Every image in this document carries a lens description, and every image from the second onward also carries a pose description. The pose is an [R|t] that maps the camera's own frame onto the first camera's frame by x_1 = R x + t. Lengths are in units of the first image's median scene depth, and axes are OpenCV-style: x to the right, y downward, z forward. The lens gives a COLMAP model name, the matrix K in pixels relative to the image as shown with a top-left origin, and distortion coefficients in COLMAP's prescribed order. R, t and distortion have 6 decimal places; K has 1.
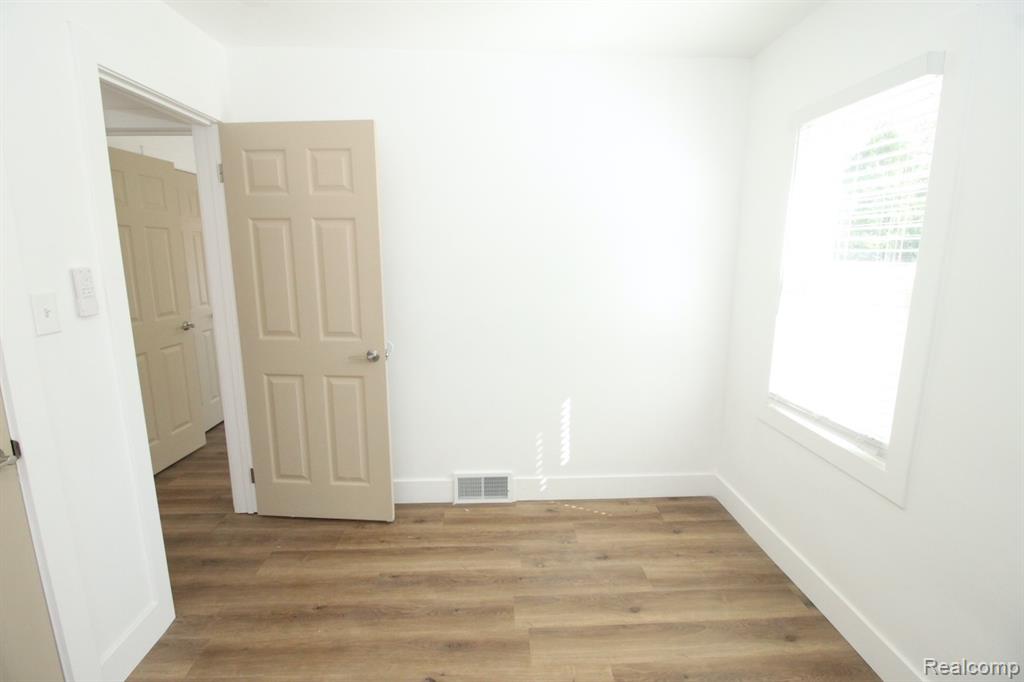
lens RADIAL K [[471.6, 0, 512.0], [0, 471.6, 341.0], [0, 0, 1]] dist [-0.000568, -0.010562]
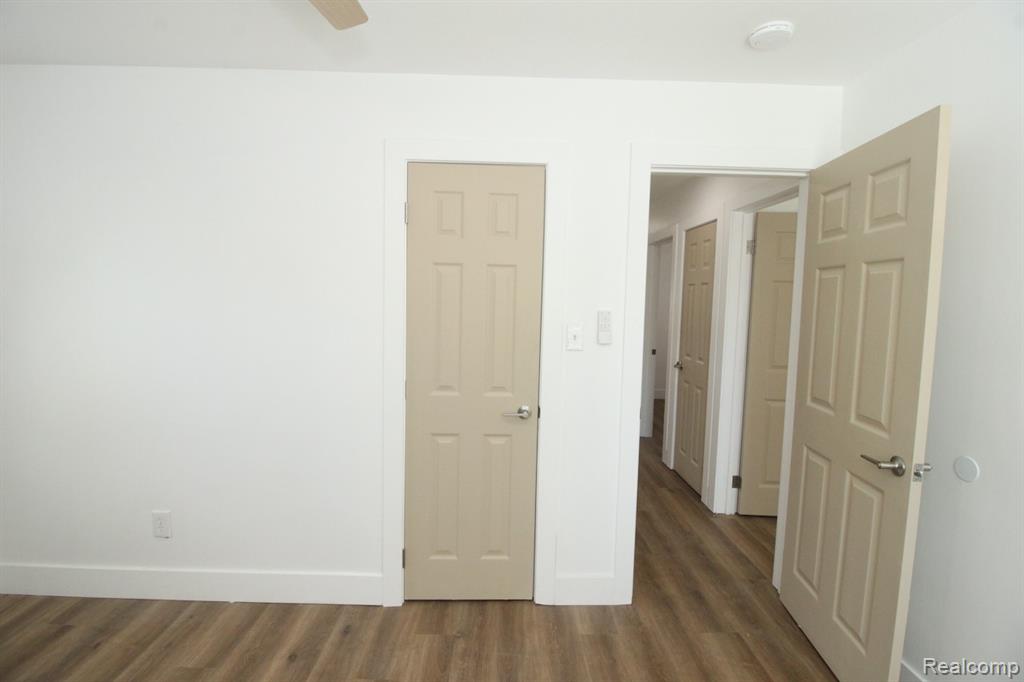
lens RADIAL K [[471.6, 0, 512.0], [0, 471.6, 341.0], [0, 0, 1]] dist [-0.000568, -0.010562]
pose [[-0.021213, 0.082424, -0.996372, 0.362451], [-0.209356, 0.974134, 0.085041, -0.084450], [0.977609, 0.210401, -0.003409, 0.483198]]
